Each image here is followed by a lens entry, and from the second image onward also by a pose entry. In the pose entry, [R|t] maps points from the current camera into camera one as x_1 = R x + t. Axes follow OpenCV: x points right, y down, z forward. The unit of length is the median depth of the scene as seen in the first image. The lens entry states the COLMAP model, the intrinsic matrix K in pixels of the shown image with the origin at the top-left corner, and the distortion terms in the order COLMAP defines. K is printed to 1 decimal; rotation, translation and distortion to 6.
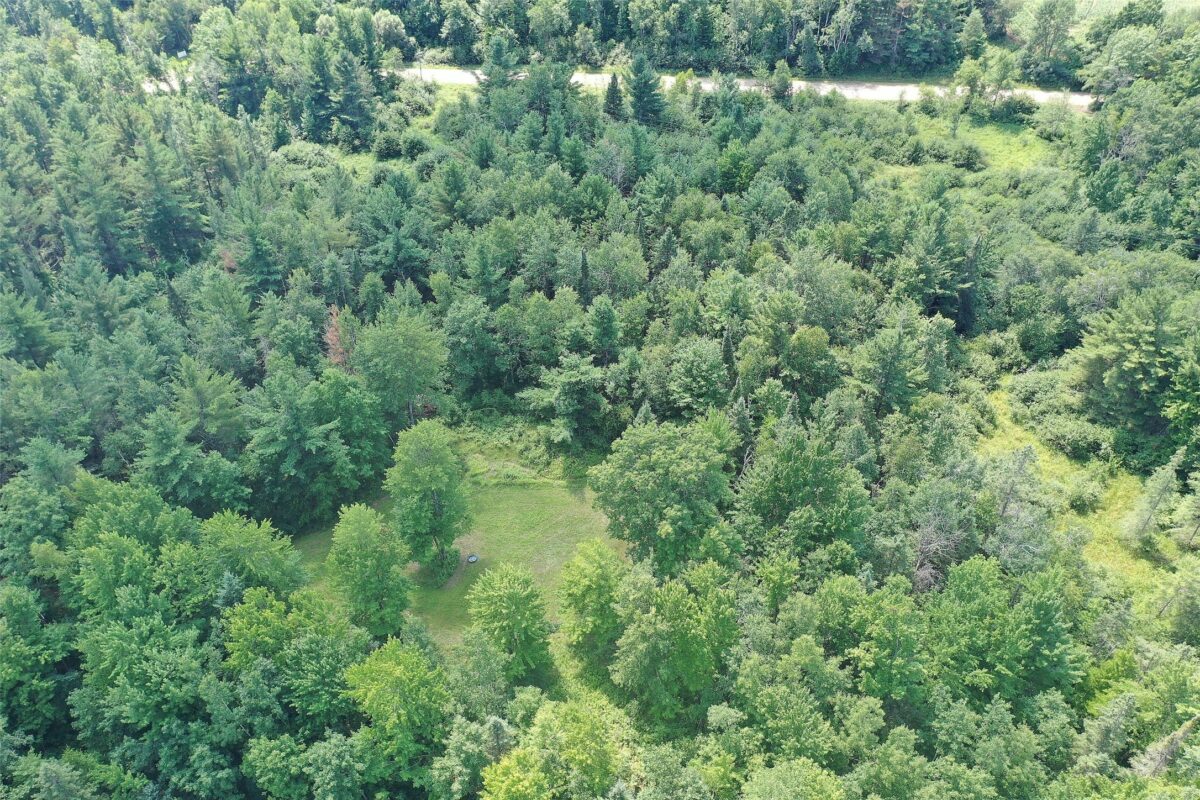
lens RADIAL K [[952.6, 0, 596.8], [0, 952.6, 400.0], [0, 0, 1]] dist [0.003871, 0.002174]
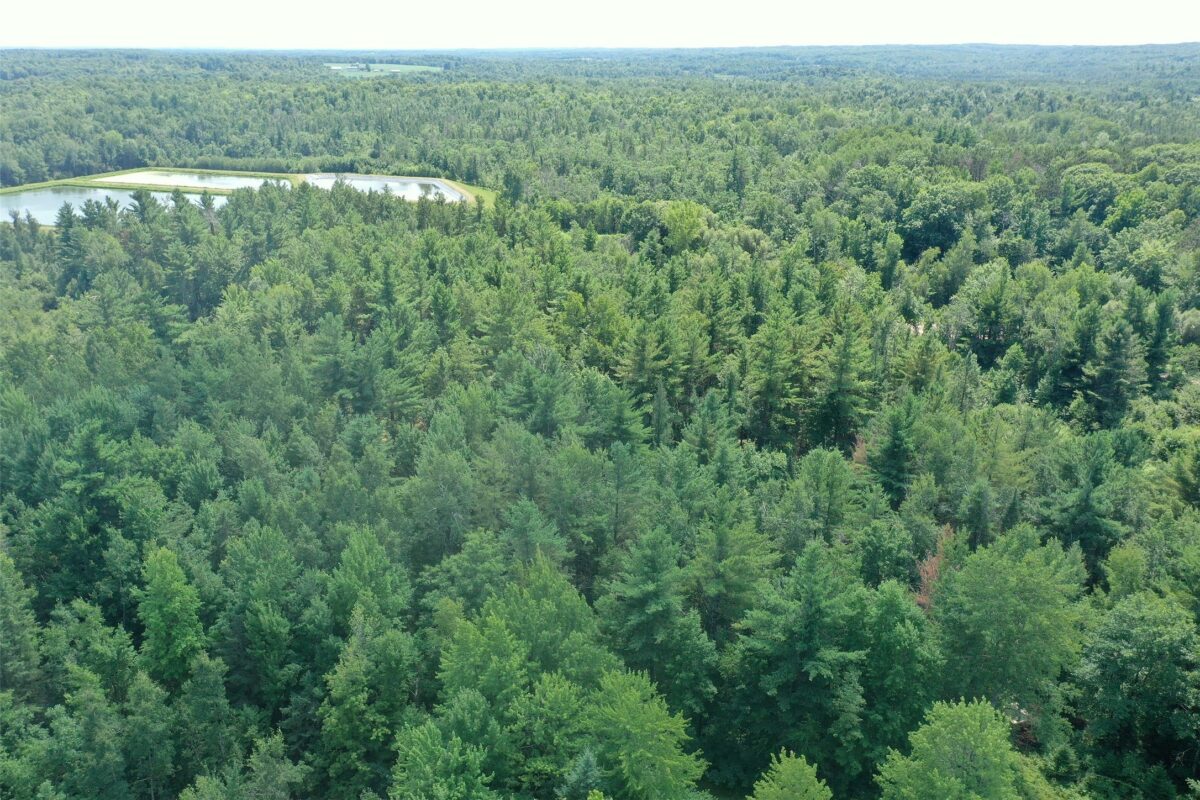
lens RADIAL K [[952.6, 0, 596.8], [0, 952.6, 400.0], [0, 0, 1]] dist [0.003871, 0.002174]
pose [[0.685741, 0.256177, -0.681273, 0.000930], [-0.474122, 0.867403, -0.151064, 0.051089], [0.552239, 0.426597, 0.716273, 0.323705]]
